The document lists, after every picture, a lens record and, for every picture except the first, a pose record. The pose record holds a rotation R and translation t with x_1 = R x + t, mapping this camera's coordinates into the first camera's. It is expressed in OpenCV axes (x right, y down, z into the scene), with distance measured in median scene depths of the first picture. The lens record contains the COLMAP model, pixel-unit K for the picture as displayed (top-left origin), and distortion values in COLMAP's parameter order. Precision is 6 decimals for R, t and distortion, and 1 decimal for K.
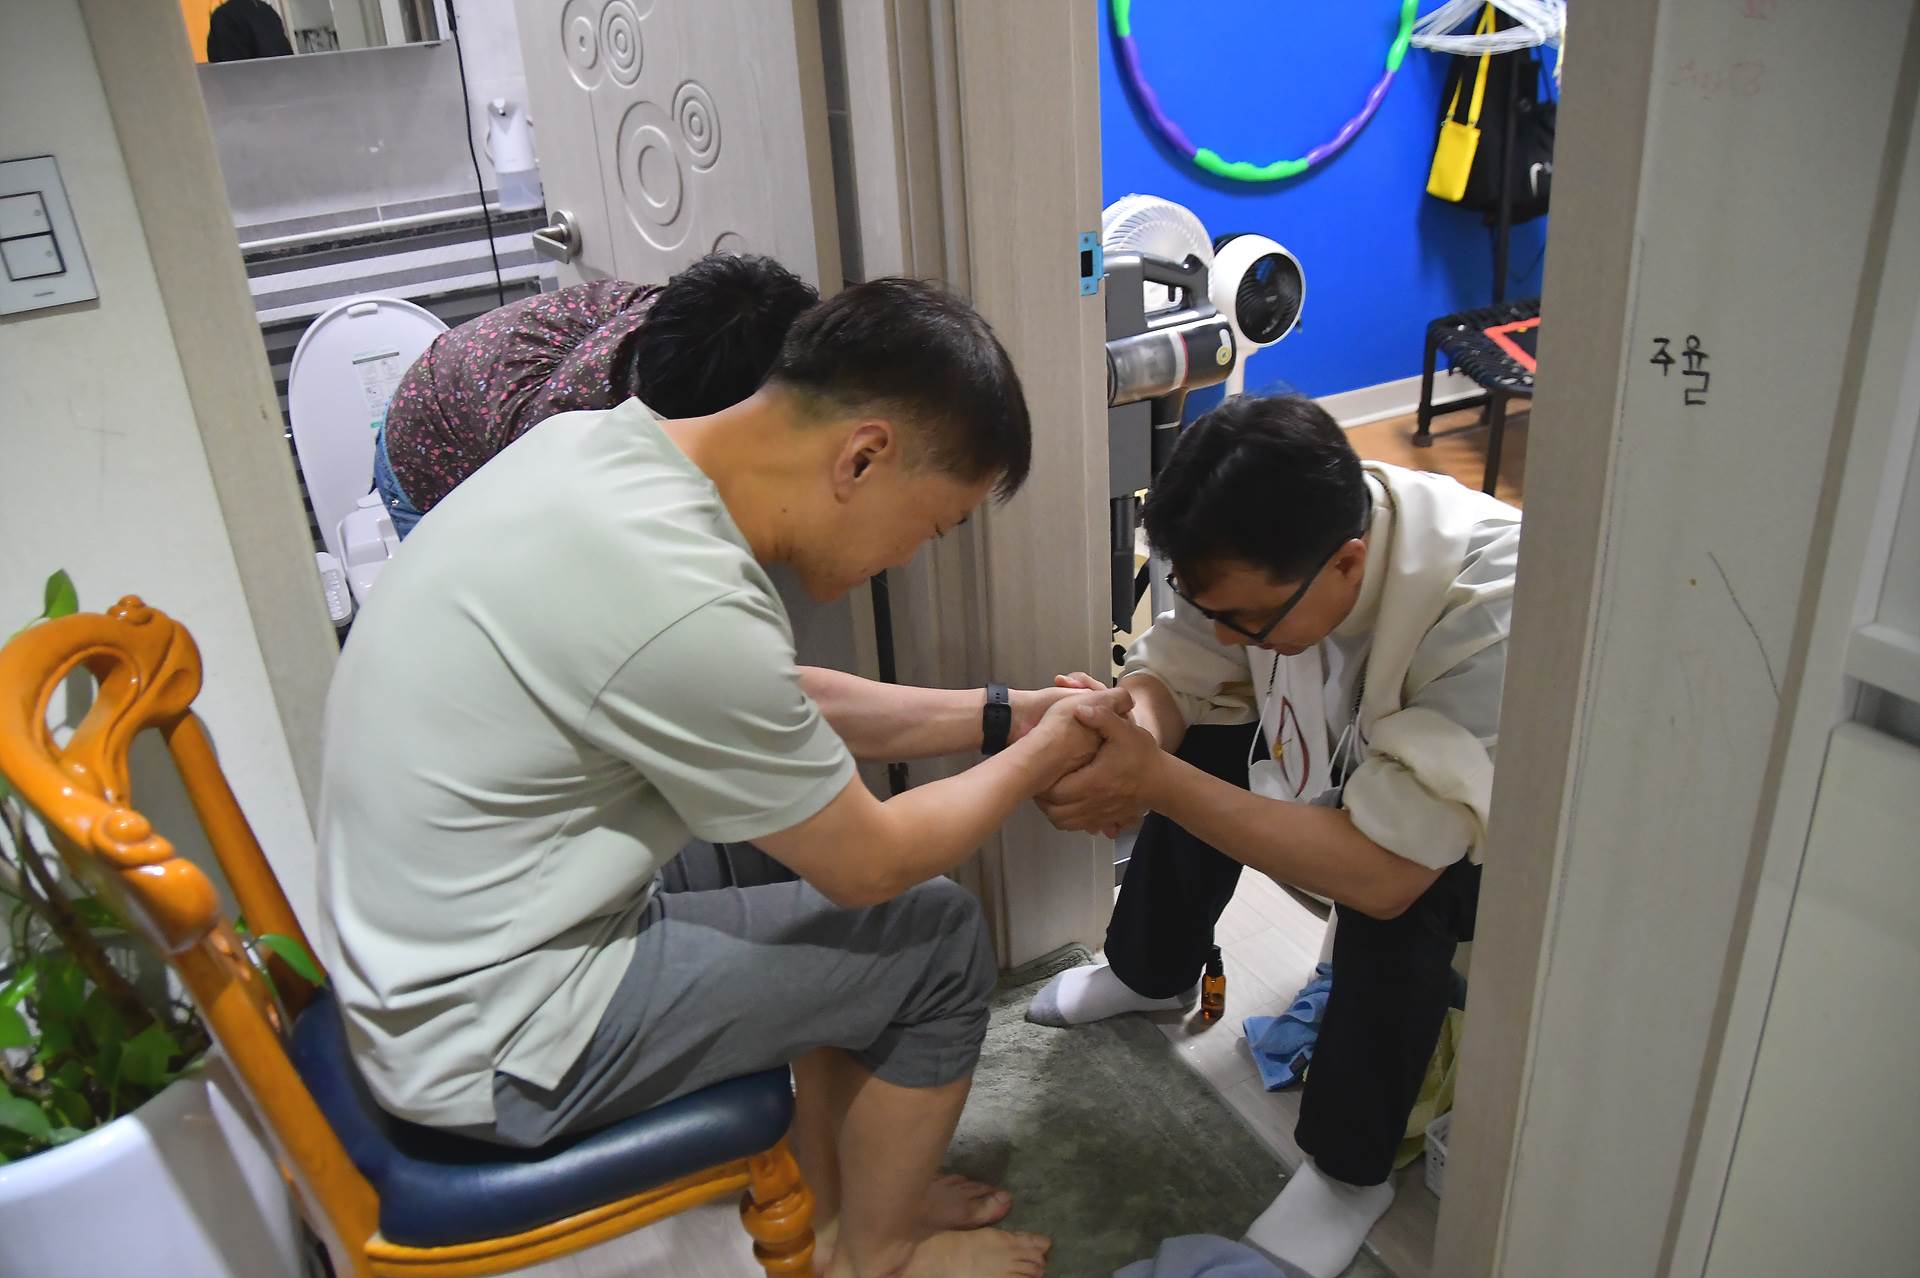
lens RADIAL K [[1531.6, 0, 960.0], [0, 1531.6, 639.0], [0, 0, 1]] dist [-0.138967, 0.109898]
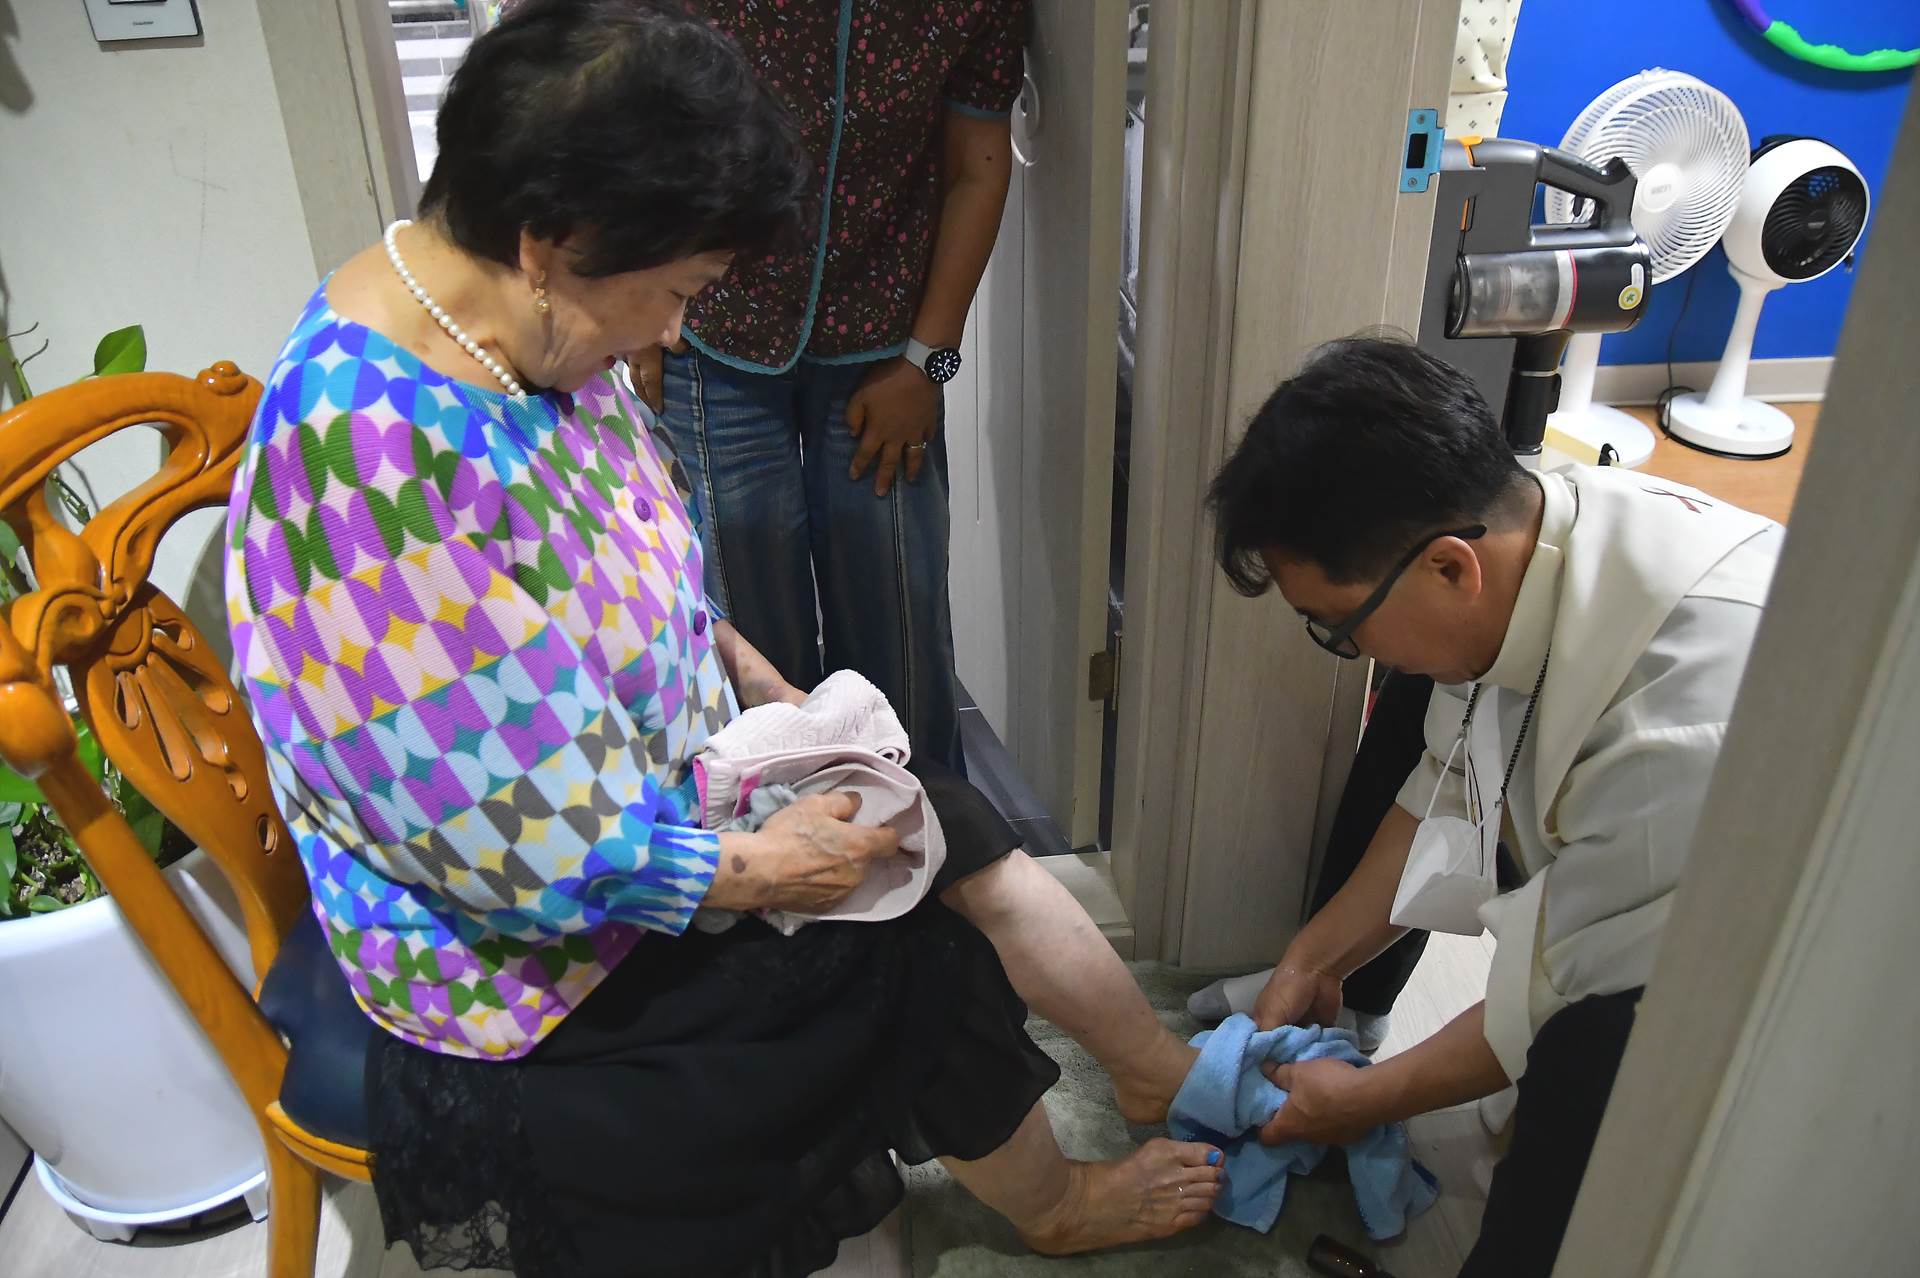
lens RADIAL K [[1542.3, 0, 954.3], [0, 1542.3, 632.7], [0, 0, 1]] dist [-0.140885, 0.117951]
pose [[0.923251, 0.238815, -0.300958, 0.127636], [-0.203416, 0.968384, 0.144408, -0.063562], [0.325930, -0.072105, 0.942640, 0.166678]]
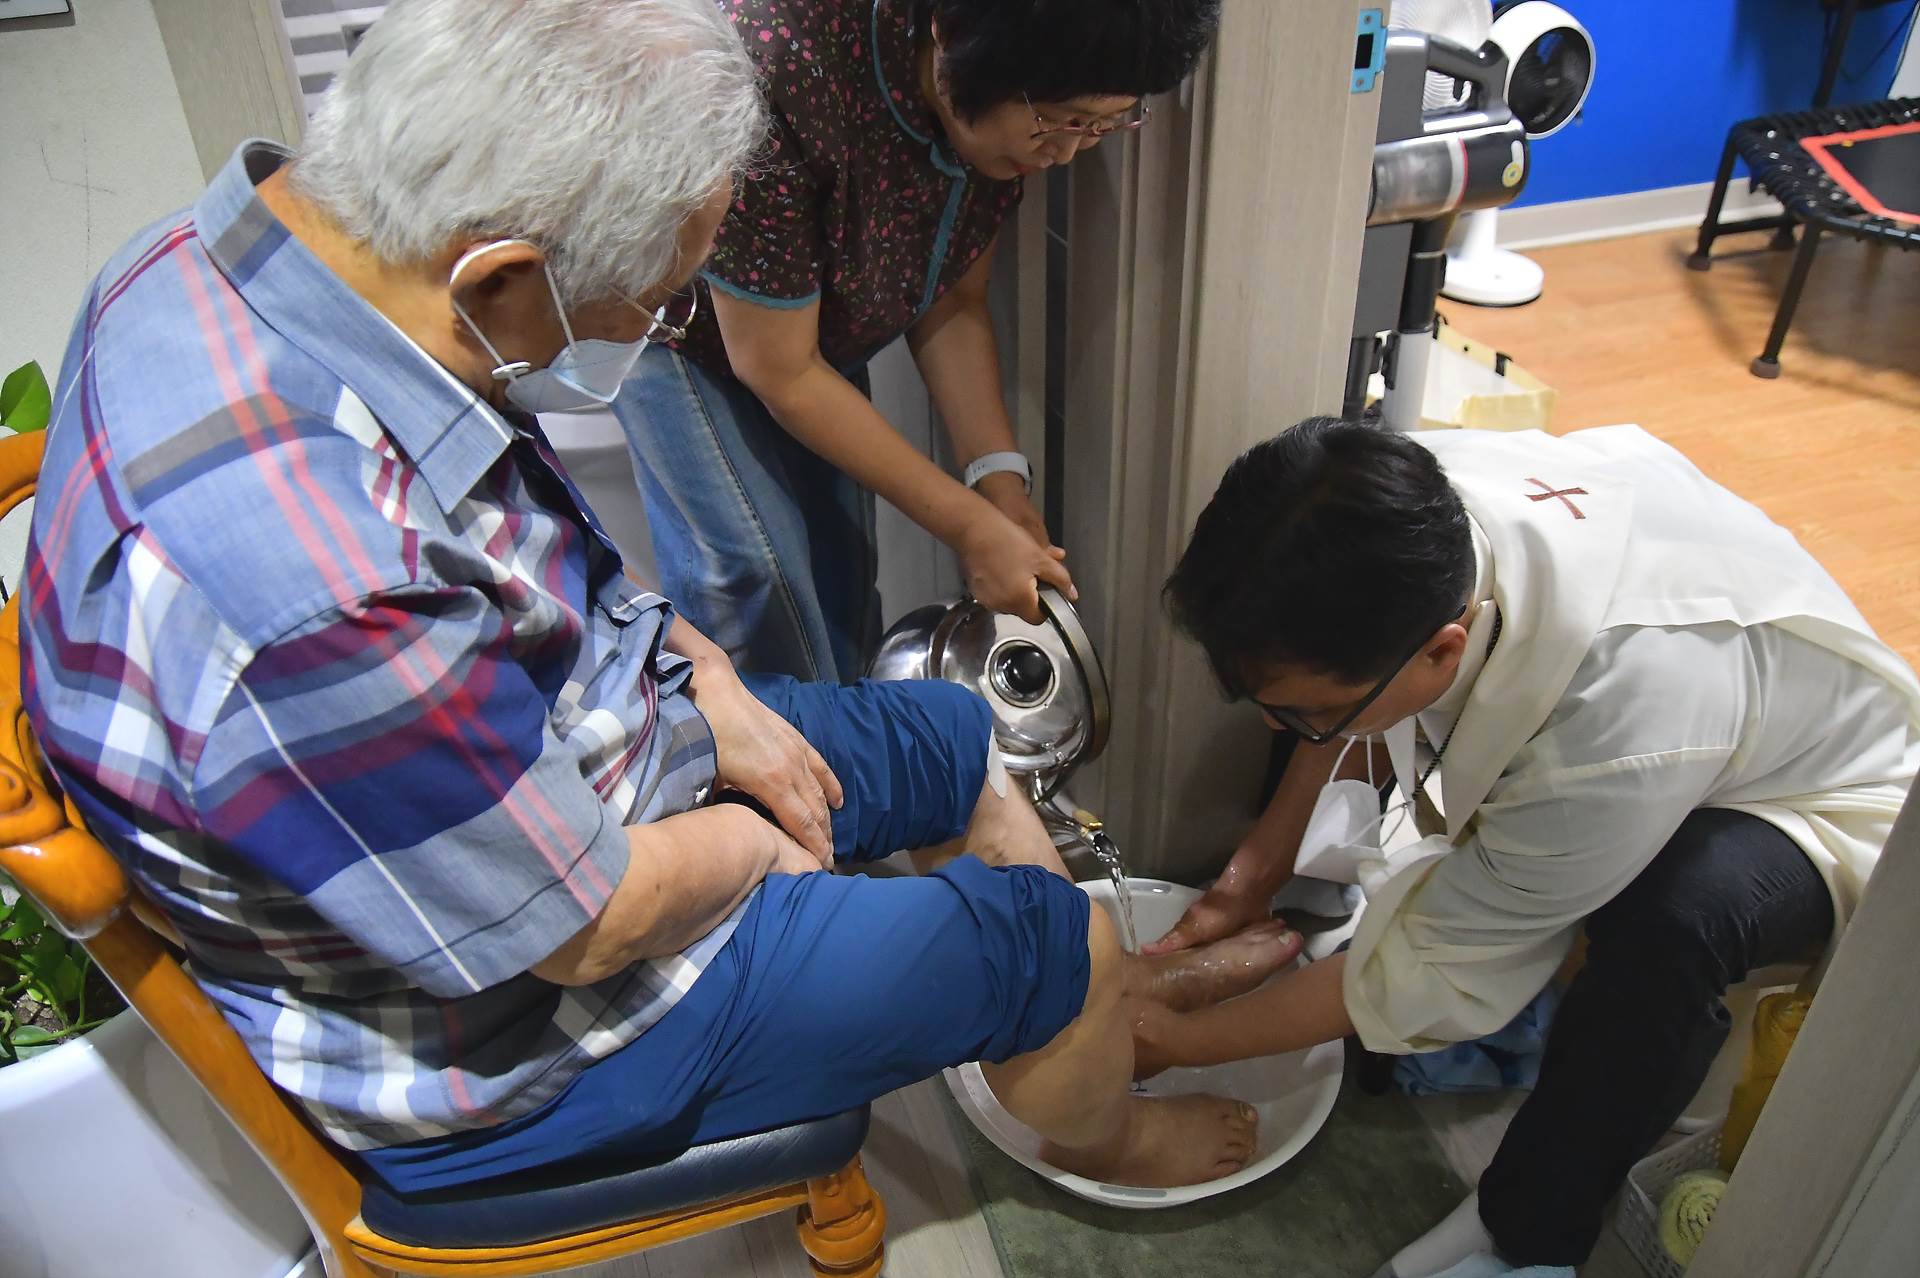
lens RADIAL K [[1531.6, 0, 960.0], [0, 1531.6, 639.0], [0, 0, 1]] dist [-0.138967, 0.109898]
pose [[0.988034, 0.117376, -0.100056, -0.006449], [-0.098244, 0.979046, 0.178375, -0.058974], [0.118896, -0.166411, 0.978862, 0.157068]]
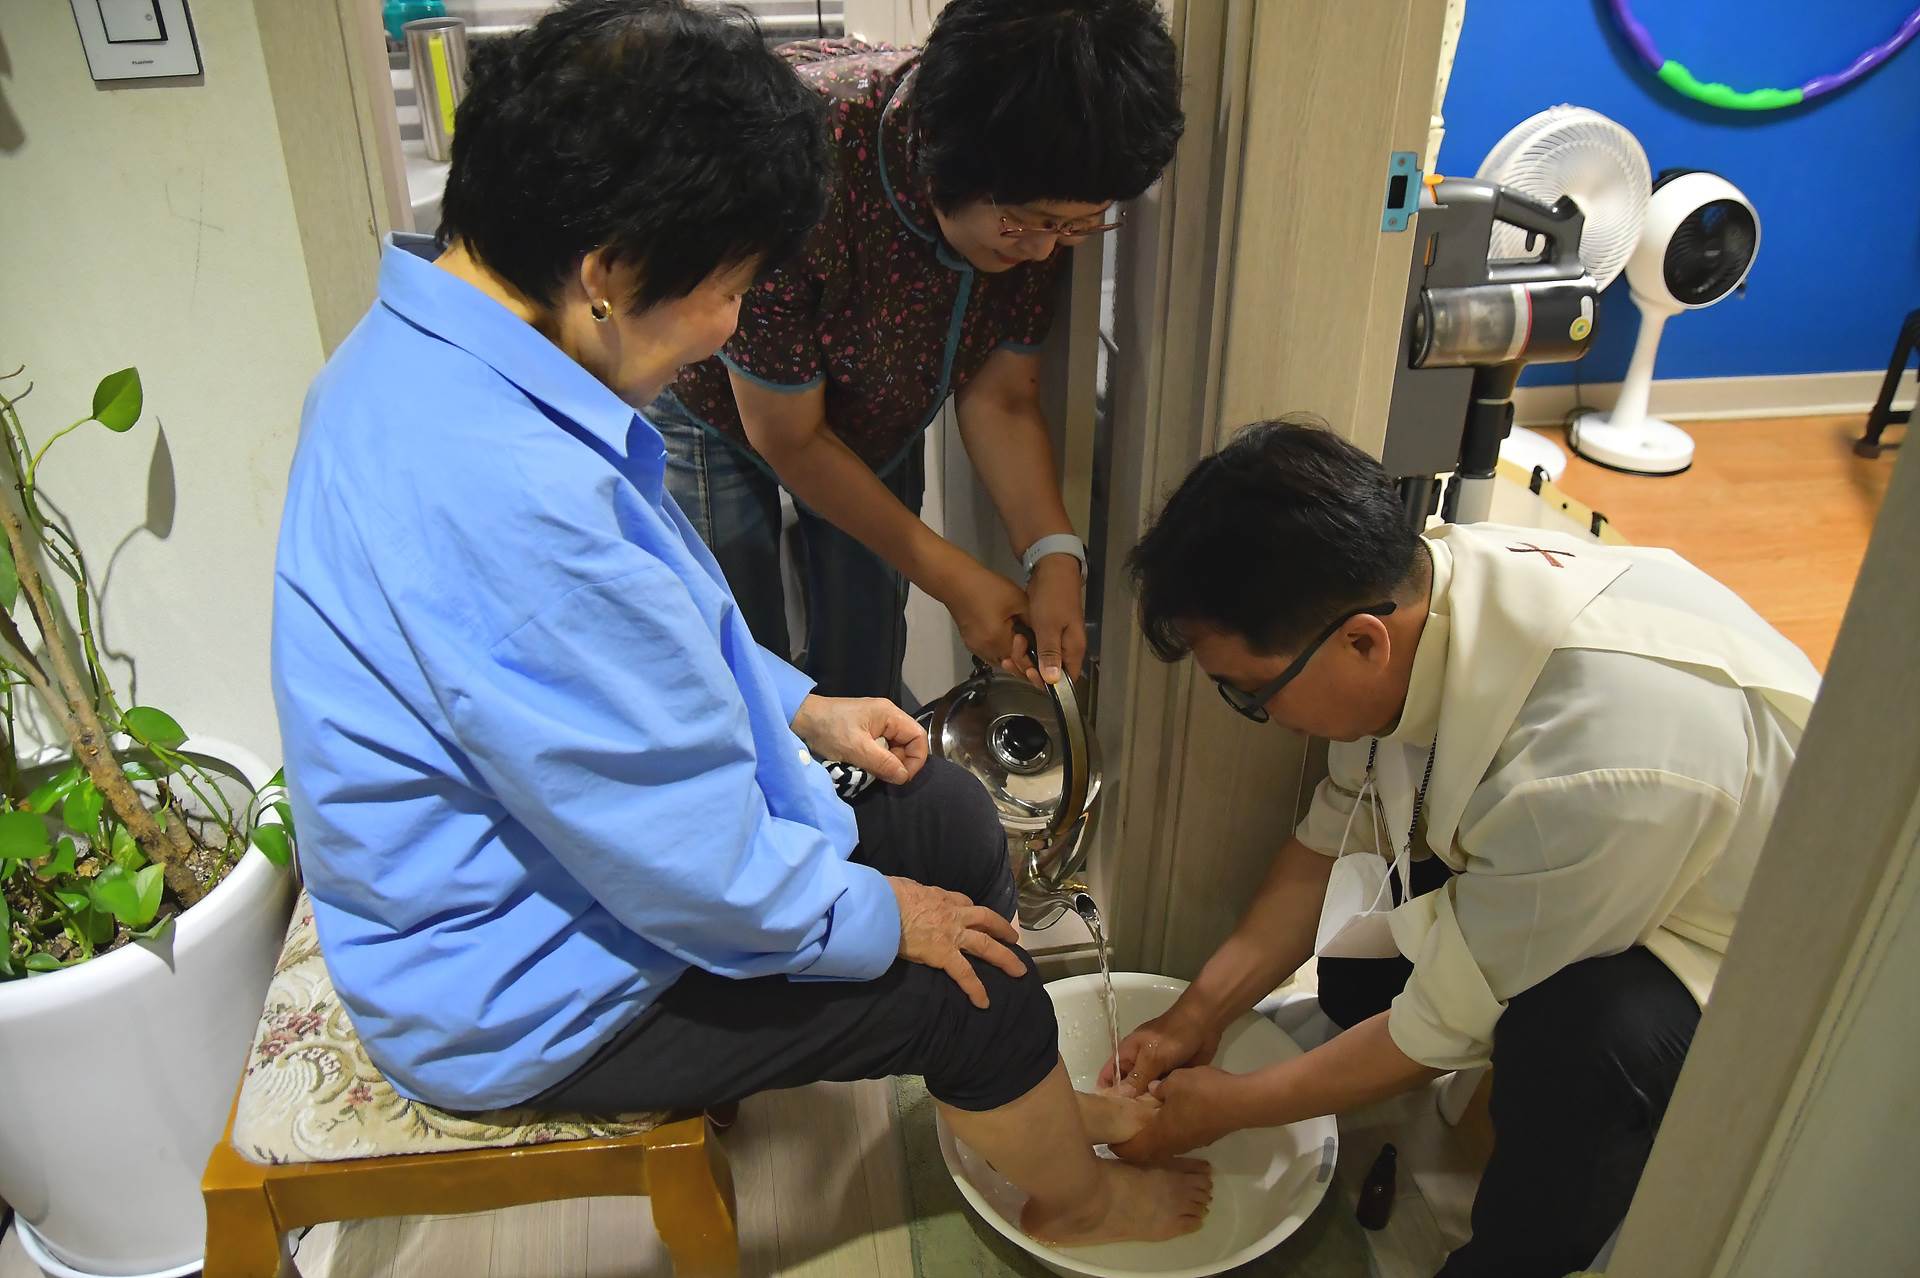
lens RADIAL K [[1531.6, 0, 960.0], [0, 1531.6, 639.0], [0, 0, 1]] dist [-0.138967, 0.109898]
pose [[0.947980, 0.216747, -0.233140, 0.083028], [-0.193165, 0.973812, 0.119902, -0.058776], [0.253023, -0.068630, 0.965023, 0.145627]]
